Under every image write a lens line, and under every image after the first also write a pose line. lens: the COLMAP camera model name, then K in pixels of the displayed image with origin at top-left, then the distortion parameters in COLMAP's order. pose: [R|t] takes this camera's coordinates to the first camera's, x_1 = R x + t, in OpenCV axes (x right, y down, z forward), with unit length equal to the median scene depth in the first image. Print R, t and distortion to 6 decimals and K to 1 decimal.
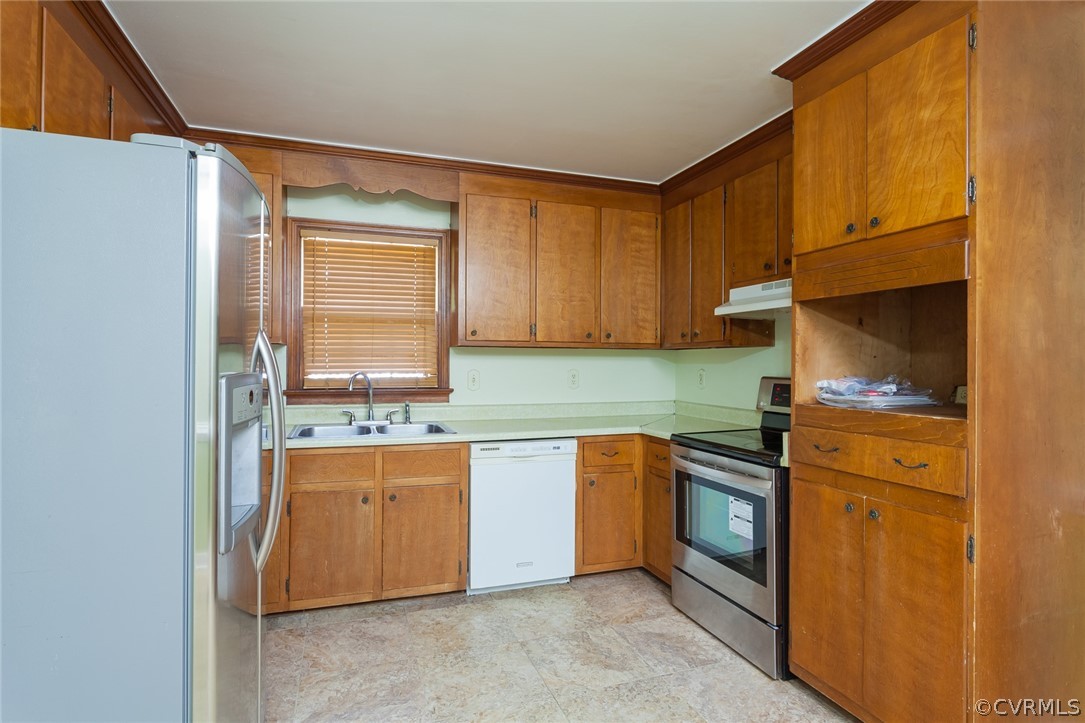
lens RADIAL K [[587.4, 0, 543.5], [0, 587.4, 362.0], [0, 0, 1]] dist [0.002184, 0.000091]
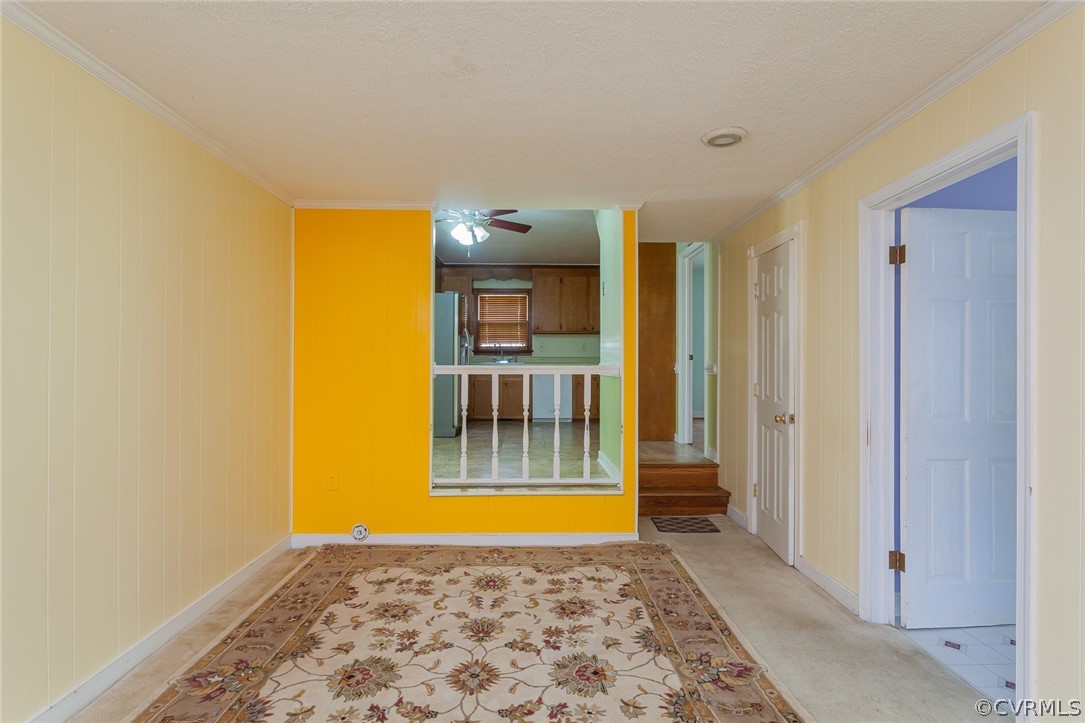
lens RADIAL K [[539.0, 0, 541.7], [0, 539.0, 362.7], [0, 0, 1]] dist [-0.001504, 0.000900]
pose [[0.952999, -0.003002, -0.302957, 0.624290], [0.002288, 0.999994, -0.002711, 0.111200], [0.302963, 0.001890, 0.953000, -1.296164]]
